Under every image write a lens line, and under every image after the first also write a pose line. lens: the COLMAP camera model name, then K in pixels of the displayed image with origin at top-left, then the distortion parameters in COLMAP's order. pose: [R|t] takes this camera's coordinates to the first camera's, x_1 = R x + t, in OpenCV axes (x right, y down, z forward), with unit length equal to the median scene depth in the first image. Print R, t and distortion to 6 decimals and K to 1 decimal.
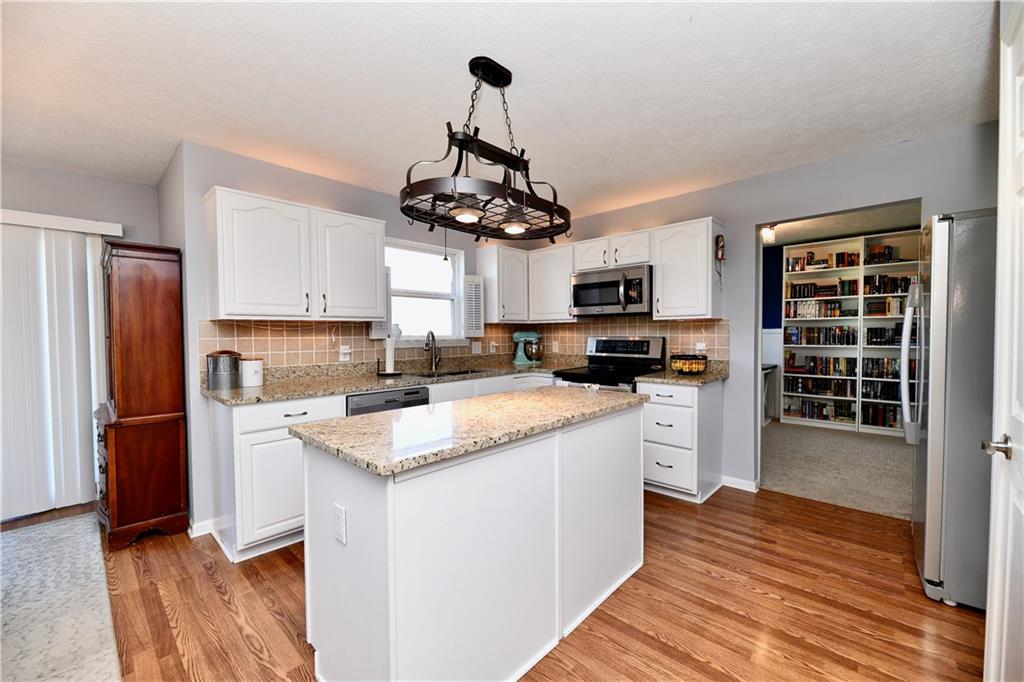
lens RADIAL K [[409.4, 0, 509.8], [0, 409.4, 344.7], [0, 0, 1]] dist [-0.000351, -0.003401]
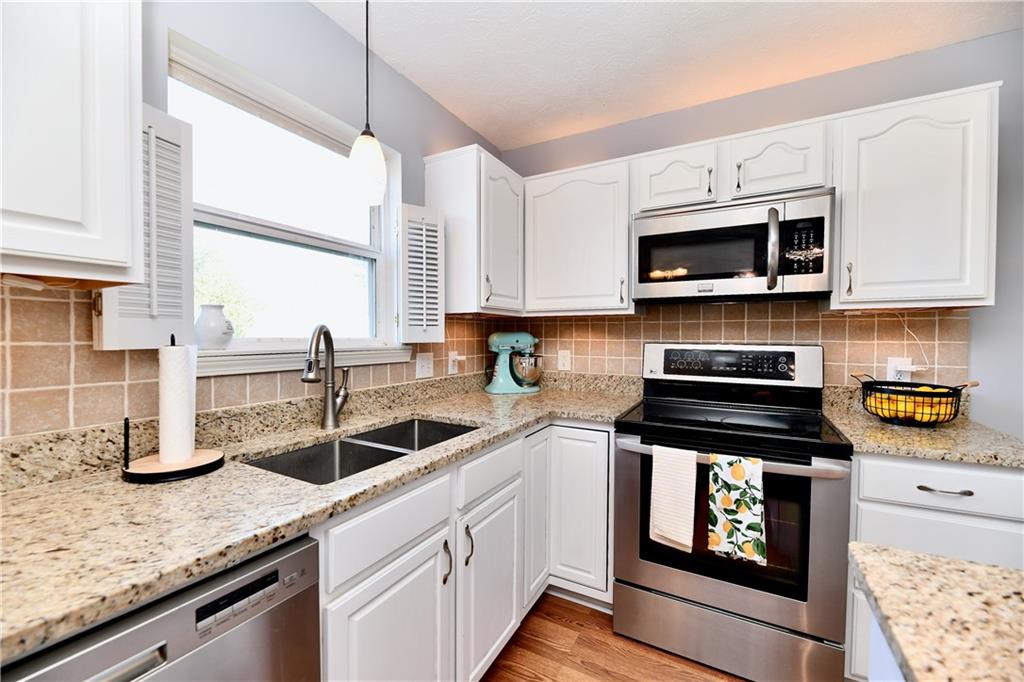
lens RADIAL K [[409.4, 0, 509.8], [0, 409.4, 344.7], [0, 0, 1]] dist [-0.000351, -0.003401]
pose [[0.968361, 0.002998, 0.249536, -0.125292], [-0.000937, 0.999964, -0.008378, -0.014872], [-0.249552, 0.007879, 0.968329, 0.619129]]
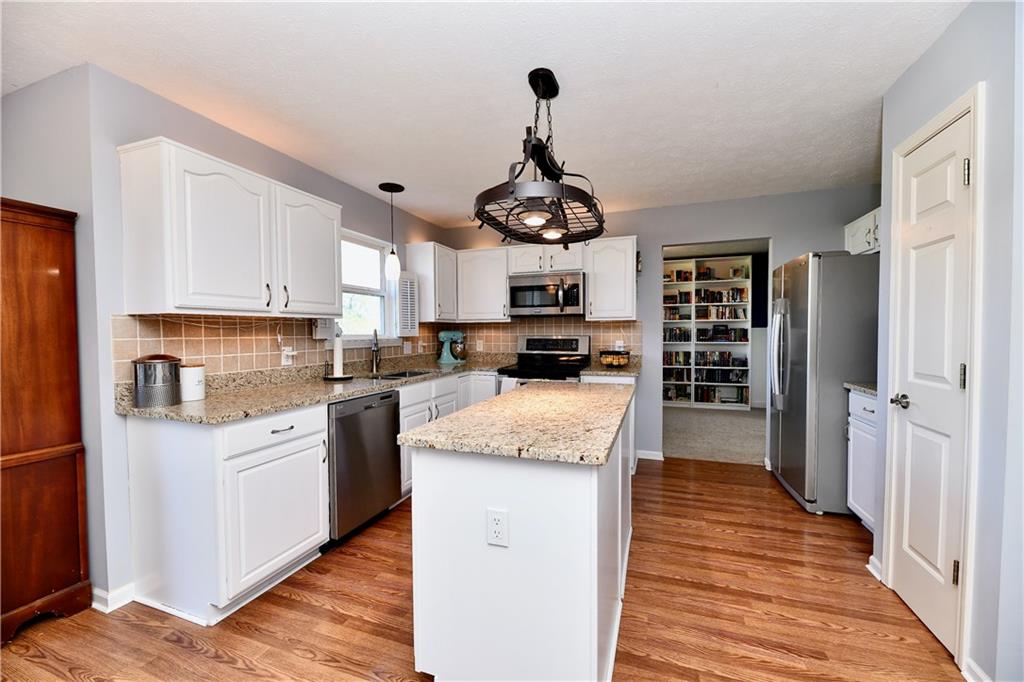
lens RADIAL K [[409.4, 0, 509.8], [0, 409.4, 344.7], [0, 0, 1]] dist [-0.000351, -0.003401]
pose [[0.918587, -0.011276, 0.395058, -0.287787], [0.010937, 0.999935, 0.003110, 0.000175], [-0.395068, 0.001464, 0.918651, 0.035695]]
